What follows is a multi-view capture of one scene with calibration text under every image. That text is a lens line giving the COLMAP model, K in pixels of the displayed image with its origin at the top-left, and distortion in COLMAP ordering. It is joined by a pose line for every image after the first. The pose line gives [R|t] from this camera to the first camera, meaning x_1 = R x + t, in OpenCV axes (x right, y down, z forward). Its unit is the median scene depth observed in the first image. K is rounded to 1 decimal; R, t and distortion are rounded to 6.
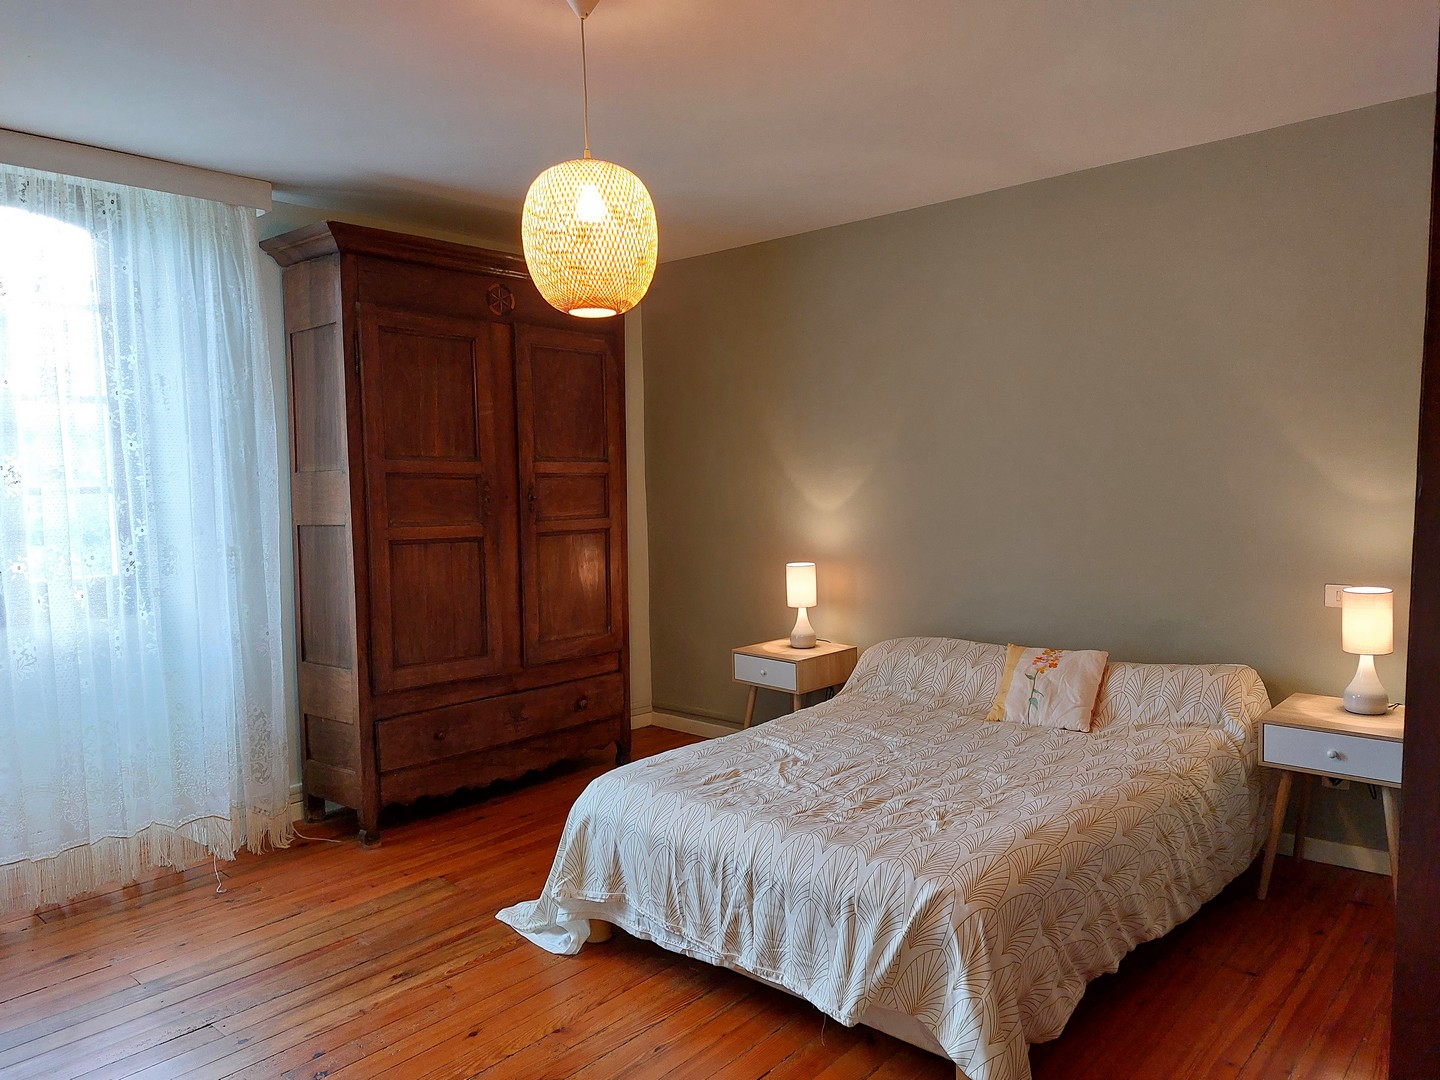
lens RADIAL K [[1017.5, 0, 724.8], [0, 1017.5, 531.5], [0, 0, 1]] dist [0.001369, 0.000141]
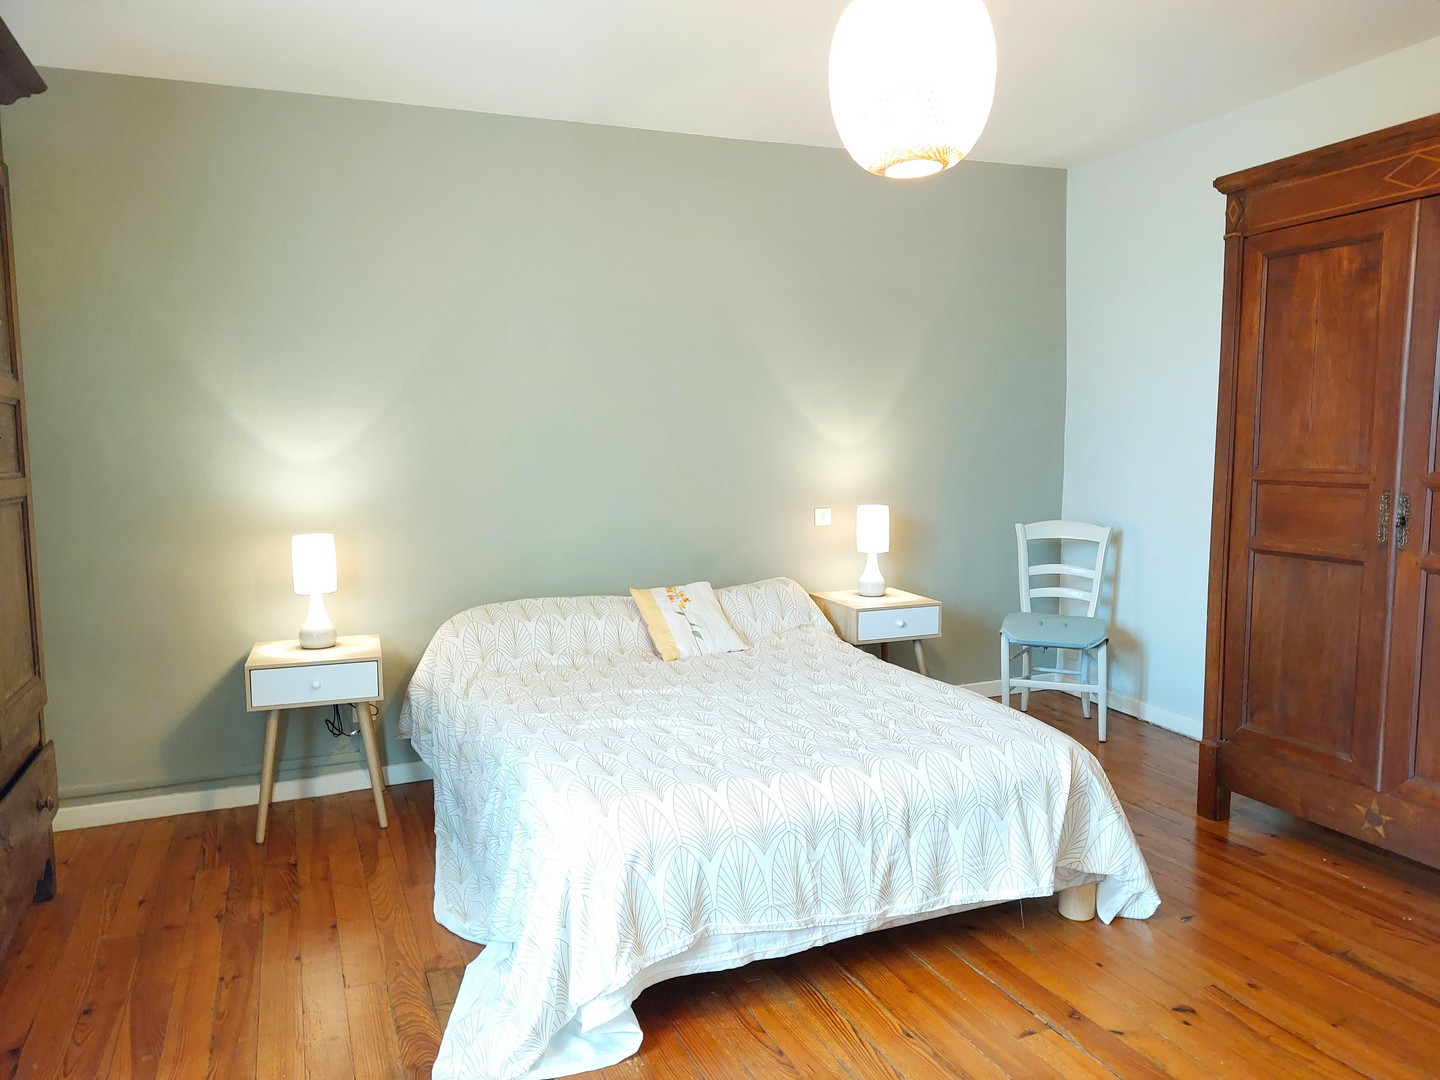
lens RADIAL K [[1069.9, 0, 720.0], [0, 1069.9, 540.0], [0, 0, 1]] dist [0.005047, 0.000092]
pose [[0.448625, -0.074666, 0.890596, -0.868669], [0.063716, 0.996640, 0.051460, 0.024493], [-0.891446, 0.033659, 0.451875, 0.667302]]
